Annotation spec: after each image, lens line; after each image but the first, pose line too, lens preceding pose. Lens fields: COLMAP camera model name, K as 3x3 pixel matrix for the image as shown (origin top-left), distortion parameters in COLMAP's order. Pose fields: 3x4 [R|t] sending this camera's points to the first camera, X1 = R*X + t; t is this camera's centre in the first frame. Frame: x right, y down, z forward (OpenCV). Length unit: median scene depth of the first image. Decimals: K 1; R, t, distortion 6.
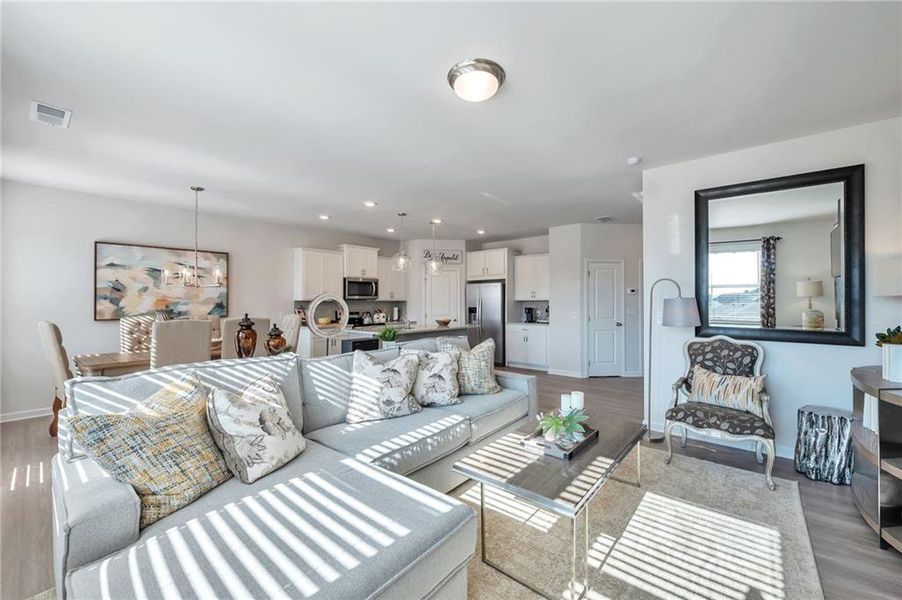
lens RADIAL K [[356.6, 0, 450.4], [0, 356.6, 299.6], [0, 0, 1]] dist [0.018957, -0.001778]
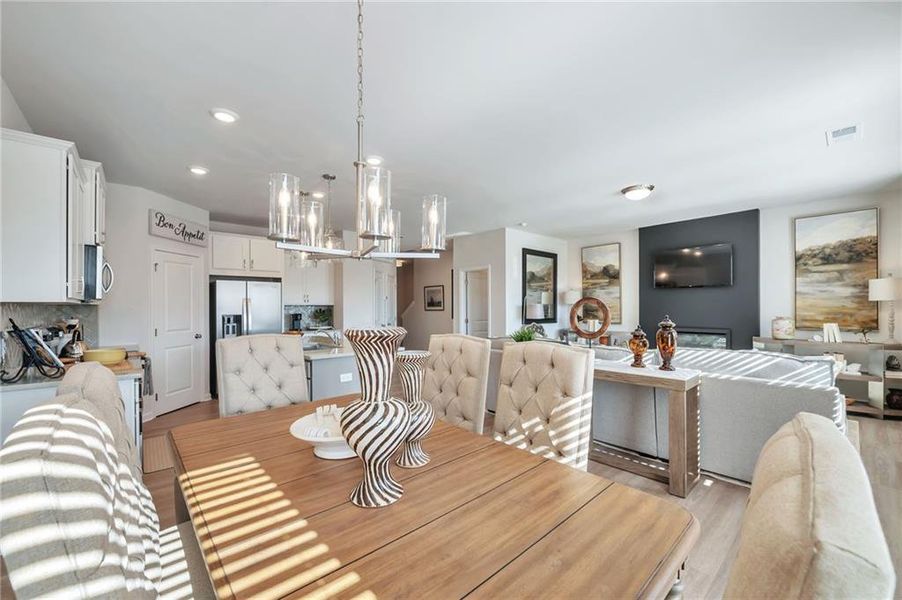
lens RADIAL K [[356.6, 0, 451.0], [0, 356.6, 298.4], [0, 0, 1]] dist [0.018957, -0.001778]
pose [[0.154821, 0.021350, 0.987712, -0.763929], [-0.001769, 0.999771, -0.021333, 0.005084], [-0.987941, 0.001556, 0.154823, 0.664102]]
